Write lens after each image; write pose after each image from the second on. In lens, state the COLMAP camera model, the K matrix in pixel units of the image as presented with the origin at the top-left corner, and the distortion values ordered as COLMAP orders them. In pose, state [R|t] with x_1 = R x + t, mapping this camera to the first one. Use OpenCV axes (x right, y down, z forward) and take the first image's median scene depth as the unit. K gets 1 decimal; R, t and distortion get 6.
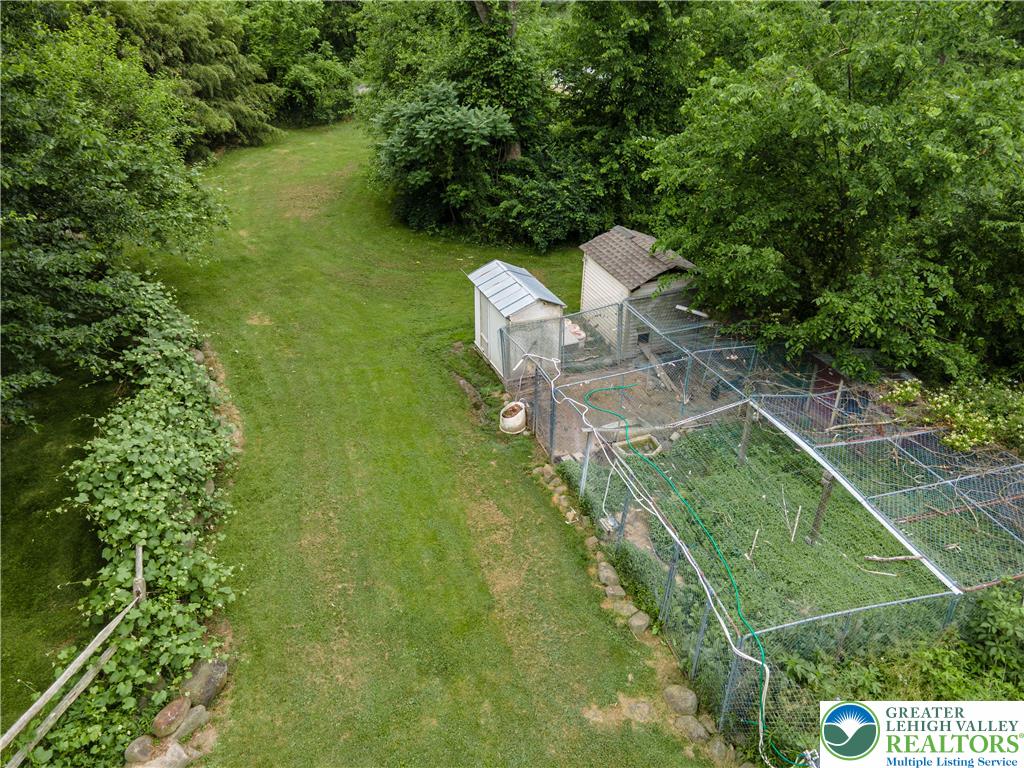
lens RADIAL K [[747.5, 0, 507.3], [0, 747.5, 384.0], [0, 0, 1]] dist [0.027586, 0.029781]
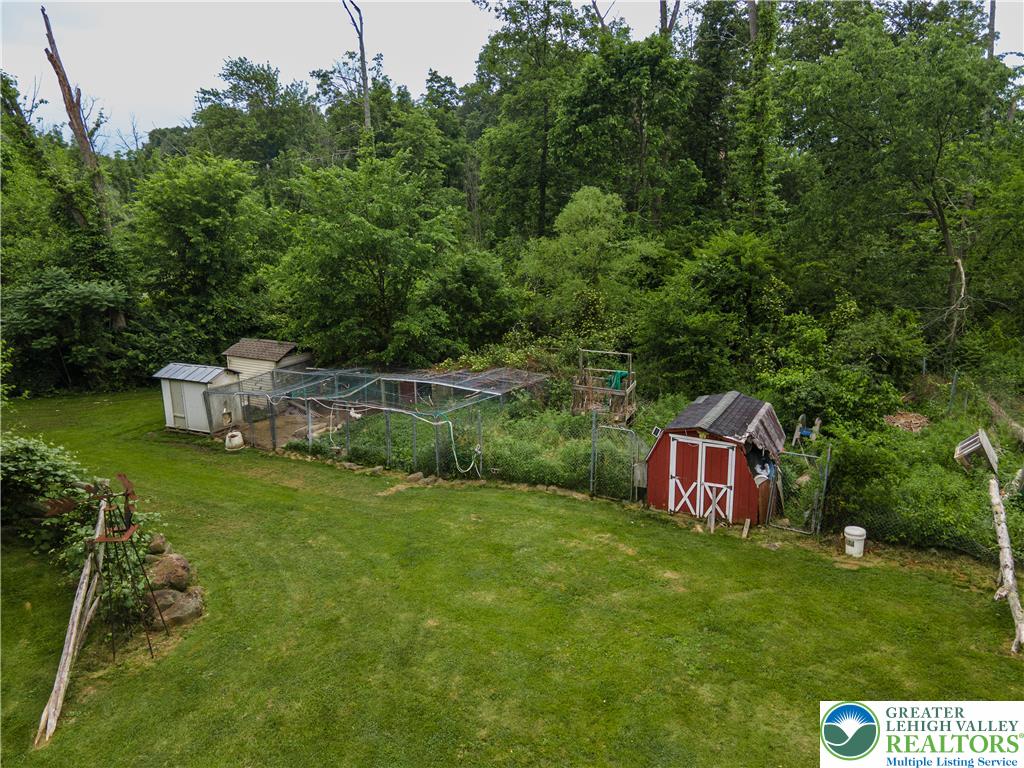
lens RADIAL K [[747.5, 0, 511.6], [0, 747.5, 389.5], [0, 0, 1]] dist [0.027586, 0.029781]
pose [[0.755315, -0.161801, 0.635075, -0.342233], [0.353445, 0.916608, -0.186834, 0.288218], [-0.551884, 0.365583, 0.749515, -0.298413]]
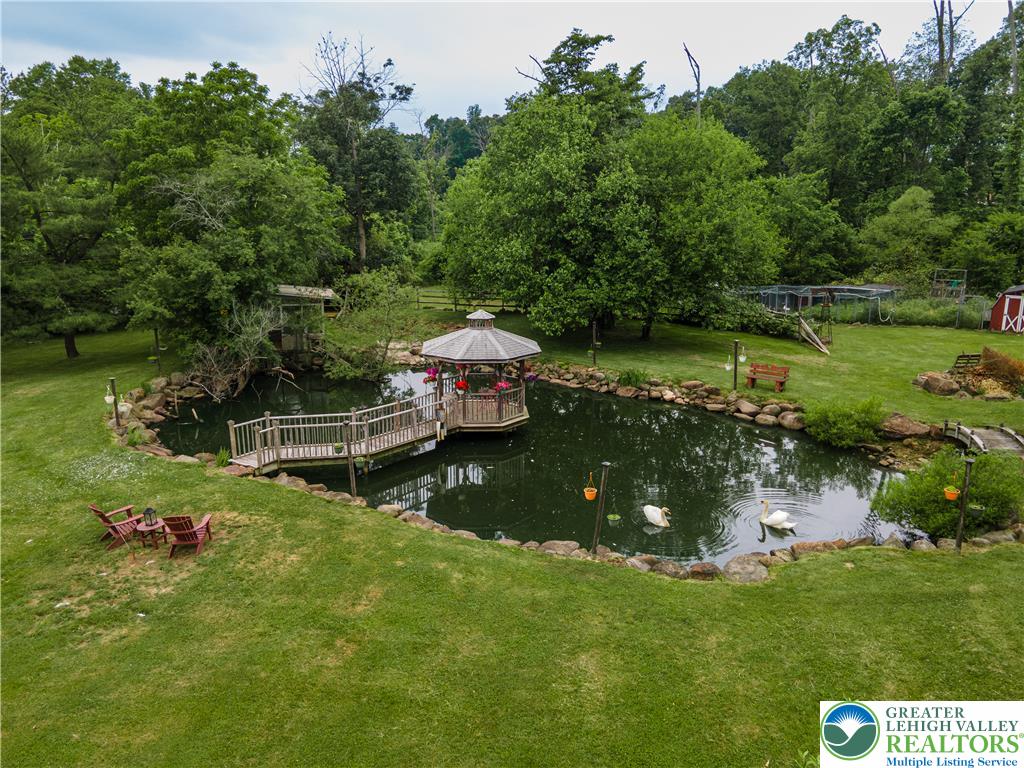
lens RADIAL K [[747.5, 0, 517.4], [0, 747.5, 378.0], [0, 0, 1]] dist [0.027586, 0.029781]
pose [[0.858449, -0.122074, 0.498159, -1.504465], [0.275613, 0.928909, -0.247319, 0.522251], [-0.432553, 0.349610, 0.831066, -0.675116]]
